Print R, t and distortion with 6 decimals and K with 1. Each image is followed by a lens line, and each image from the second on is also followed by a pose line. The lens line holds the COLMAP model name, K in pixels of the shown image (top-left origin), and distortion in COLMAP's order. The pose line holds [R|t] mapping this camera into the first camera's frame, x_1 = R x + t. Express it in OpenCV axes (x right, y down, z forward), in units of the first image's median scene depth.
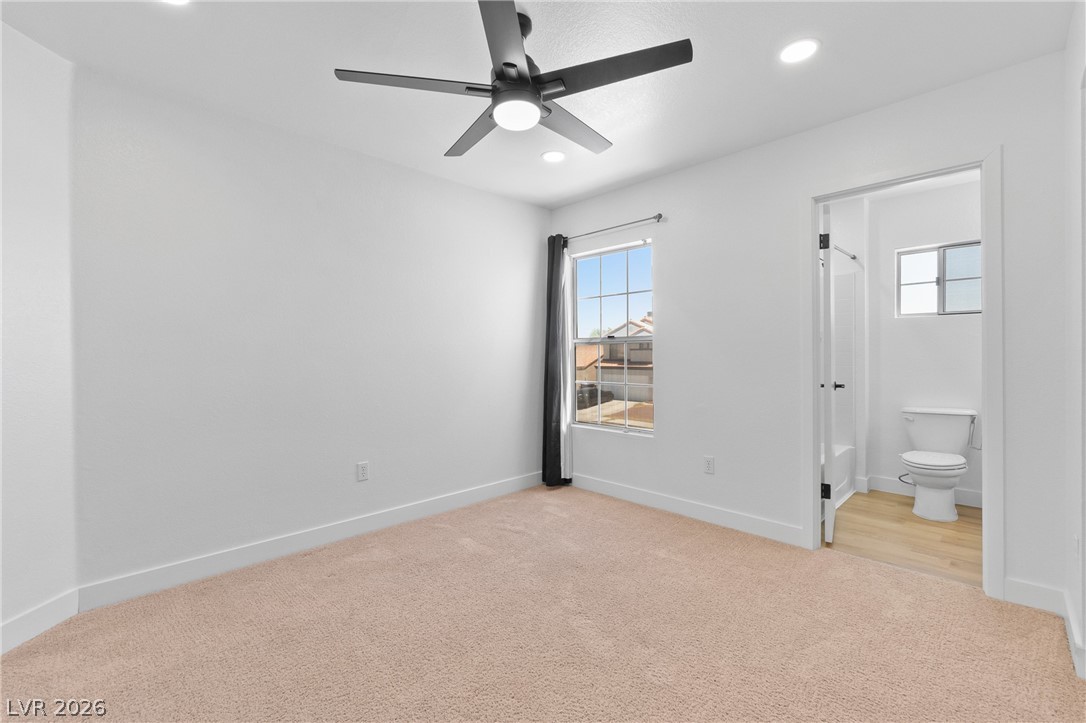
lens RADIAL K [[465.1, 0, 546.6], [0, 465.1, 355.5], [0, 0, 1]] dist [-0.007049, 0.002730]
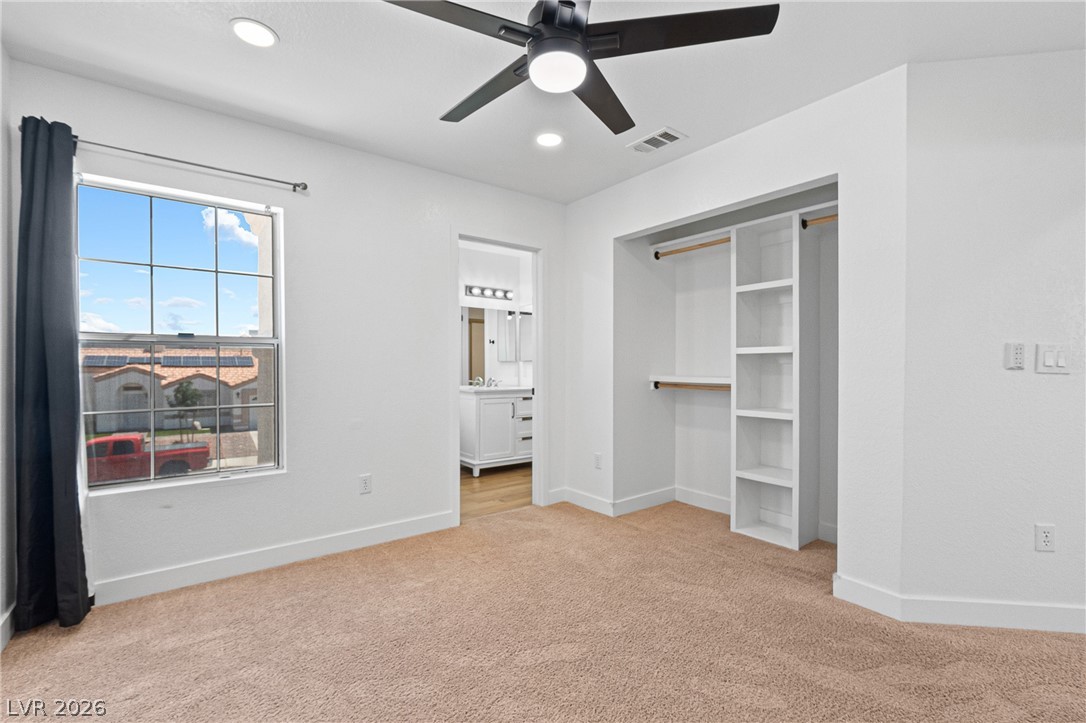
lens RADIAL K [[465.1, 0, 544.8], [0, 465.1, 369.0], [0, 0, 1]] dist [-0.007049, 0.002730]
pose [[0.139064, -0.005349, 0.990269, -0.497709], [0.002589, 0.999984, 0.005038, 0.004841], [-0.990280, 0.001863, 0.139076, 0.511864]]
